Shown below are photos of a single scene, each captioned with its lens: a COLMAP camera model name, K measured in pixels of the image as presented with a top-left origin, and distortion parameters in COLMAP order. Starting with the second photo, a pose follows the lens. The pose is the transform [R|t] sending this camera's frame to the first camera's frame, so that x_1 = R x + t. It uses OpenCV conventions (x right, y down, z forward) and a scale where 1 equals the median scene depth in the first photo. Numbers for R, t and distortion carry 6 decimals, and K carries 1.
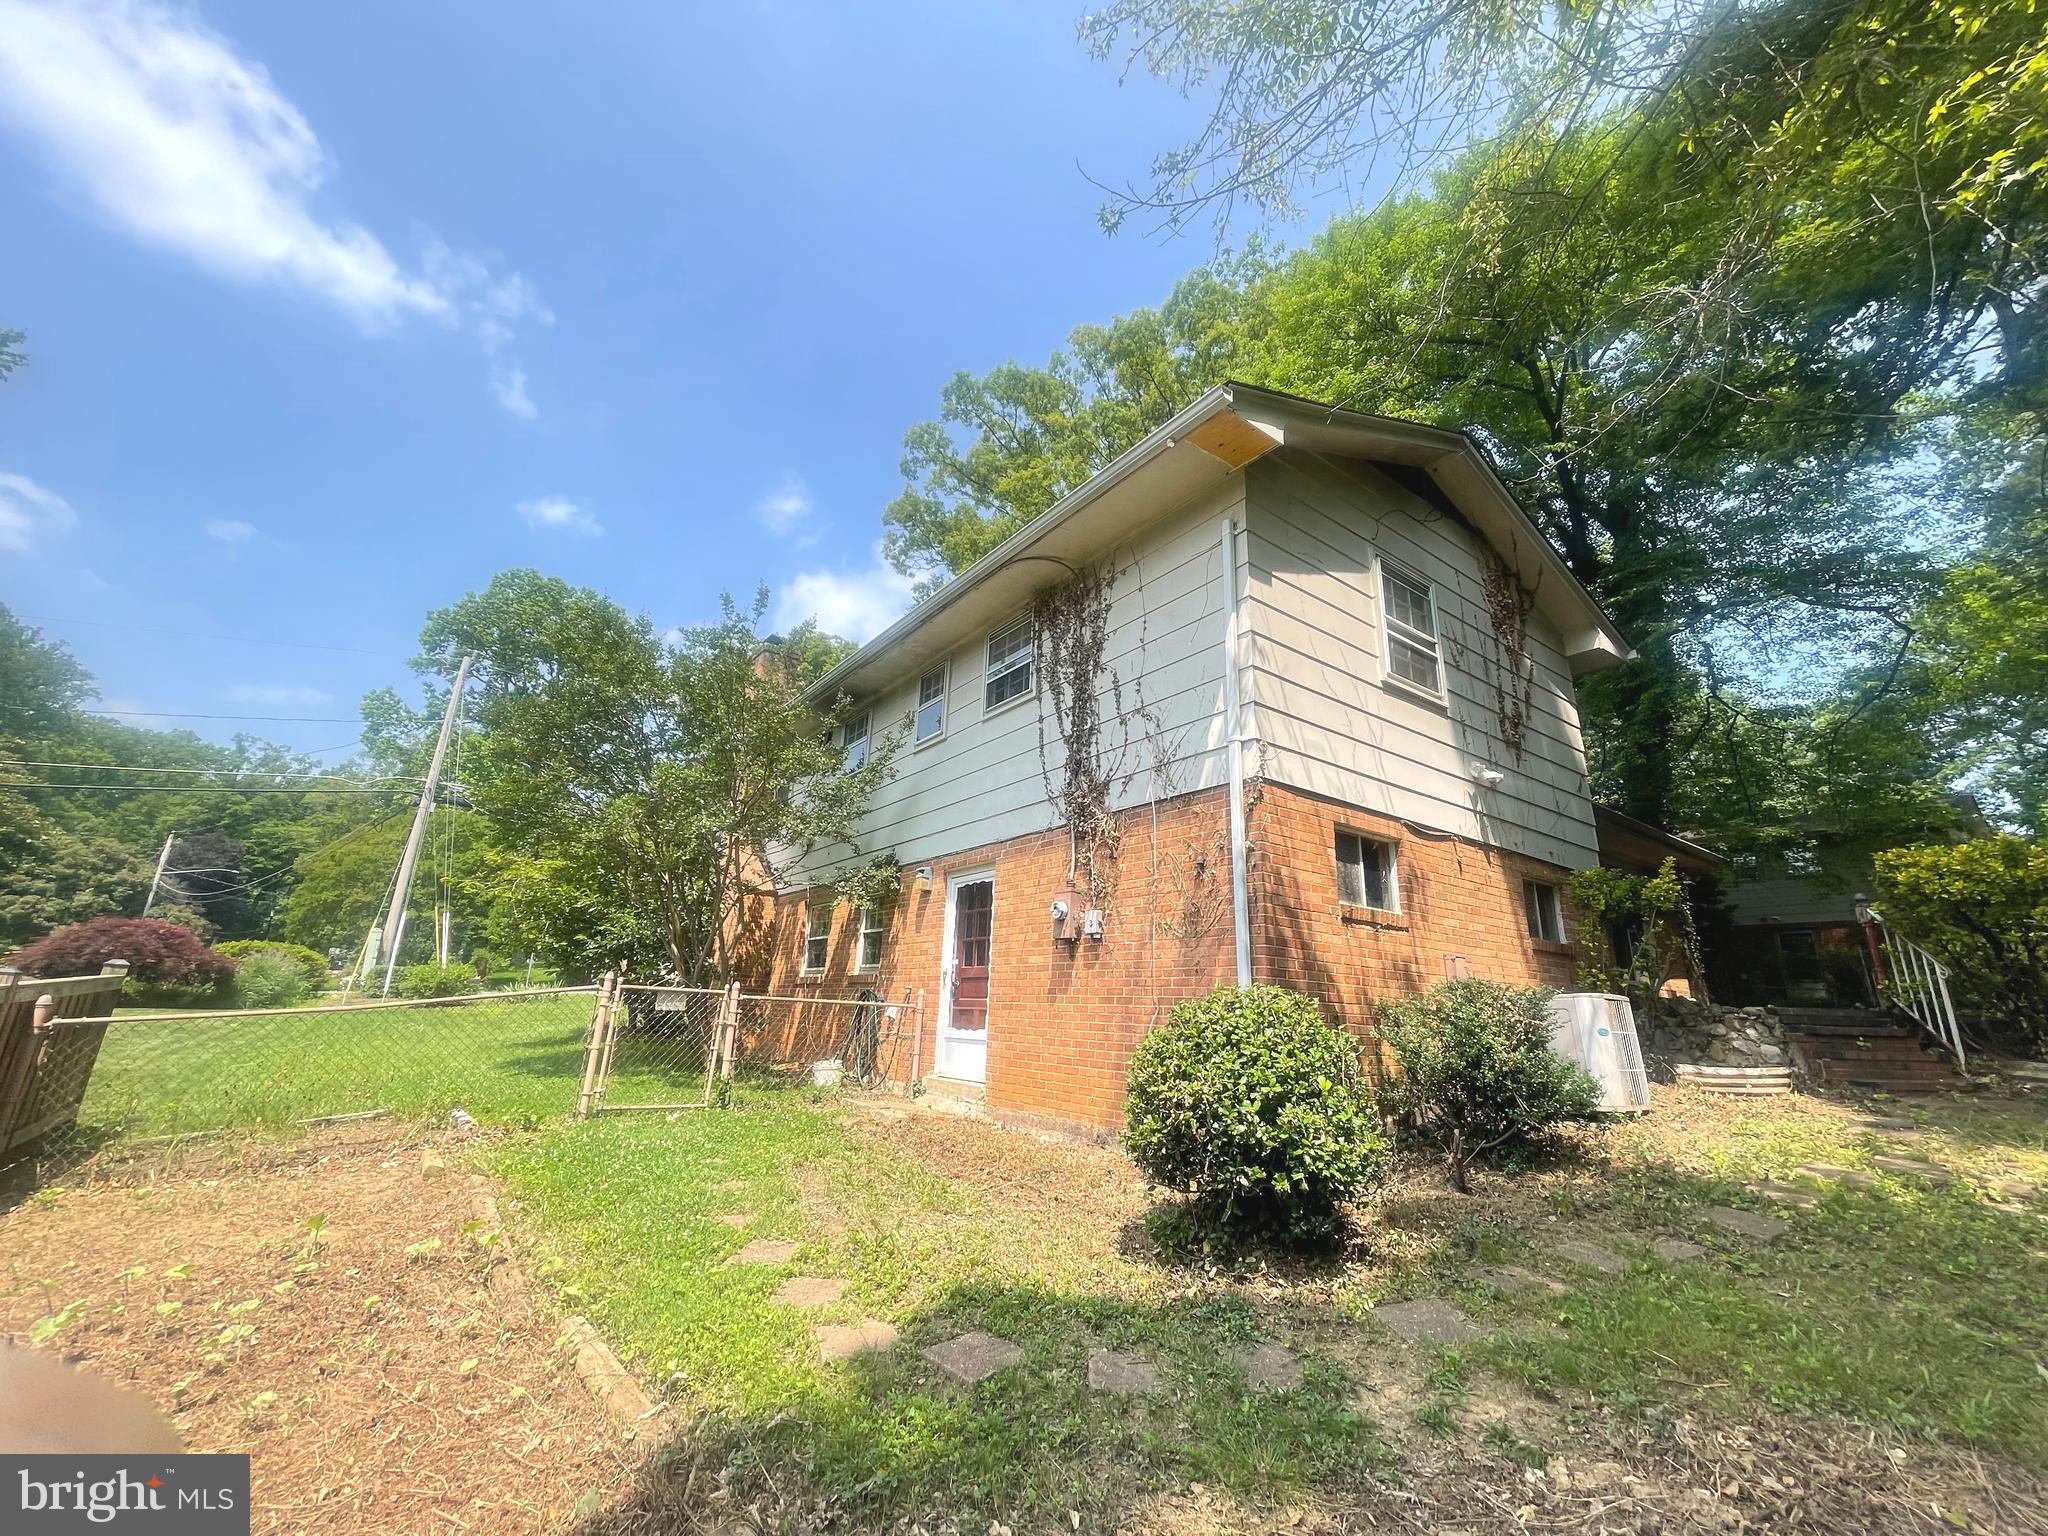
lens RADIAL K [[827.1, 0, 1019.8], [0, 827.1, 761.6], [0, 0, 1]] dist [-0.001258, -0.000319]
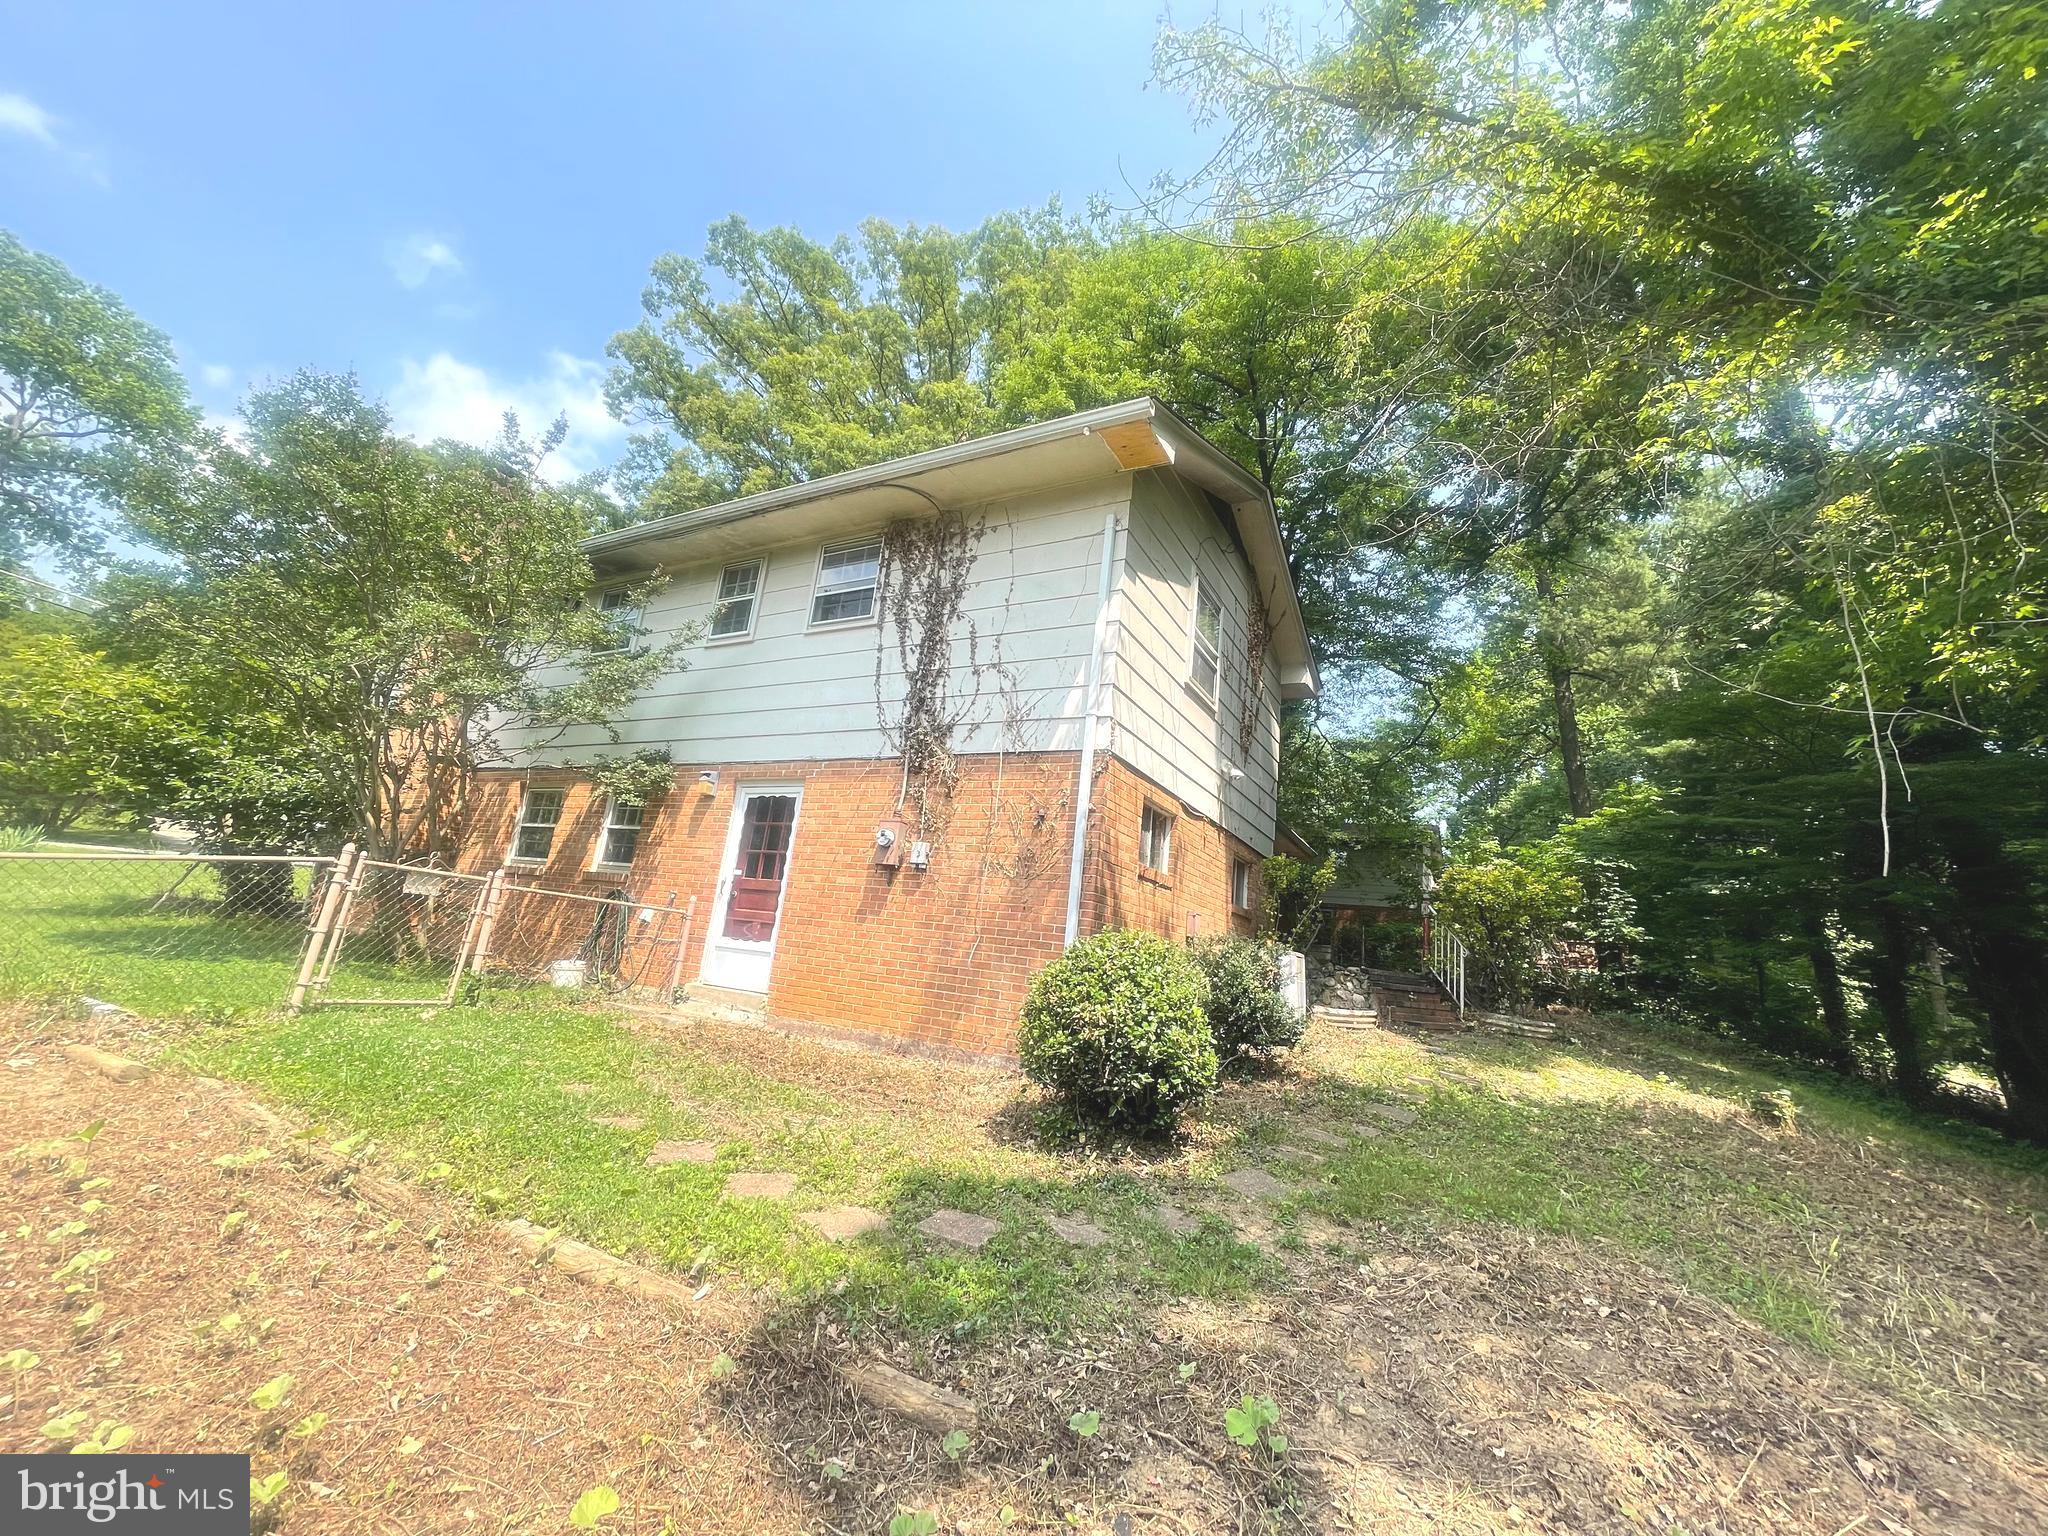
lens RADIAL K [[827.1, 0, 1019.8], [0, 827.1, 761.6], [0, 0, 1]] dist [-0.001258, -0.000319]
pose [[0.904560, 0.158149, 0.395929, -0.219558], [-0.193751, 0.979707, 0.051323, -0.000687], [-0.379778, -0.123137, 0.916846, -0.009751]]
